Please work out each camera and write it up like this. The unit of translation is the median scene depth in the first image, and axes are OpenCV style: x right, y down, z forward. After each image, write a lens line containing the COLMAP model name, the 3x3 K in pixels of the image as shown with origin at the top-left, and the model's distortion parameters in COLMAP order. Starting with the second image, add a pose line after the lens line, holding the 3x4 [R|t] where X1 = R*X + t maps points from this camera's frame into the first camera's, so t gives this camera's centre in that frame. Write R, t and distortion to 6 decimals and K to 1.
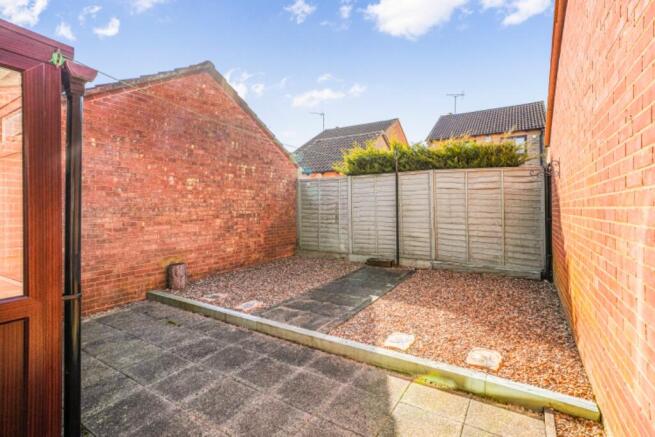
lens RADIAL K [[313.6, 0, 327.5], [0, 313.6, 218.5], [0, 0, 1]] dist [-0.001152, -0.000148]
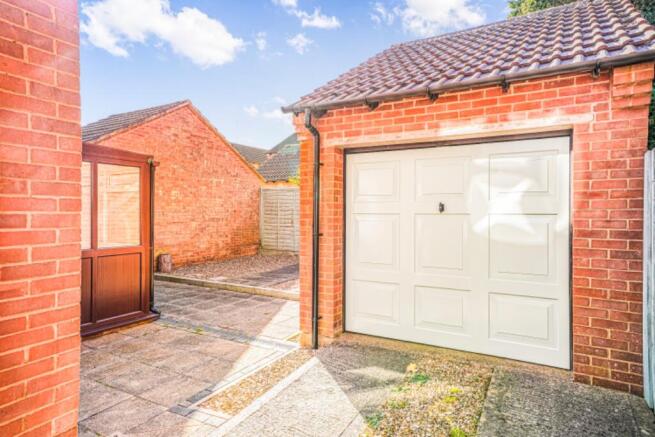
lens RADIAL K [[384.0, 0, 327.5], [0, 384.0, 218.5], [0, 0, 1]] dist [0.002265, 0.000256]
pose [[0.999436, 0.004812, 0.033248, 0.142746], [-0.004215, 0.999829, -0.018014, 0.013632], [-0.033329, 0.017864, 0.999285, -0.580903]]
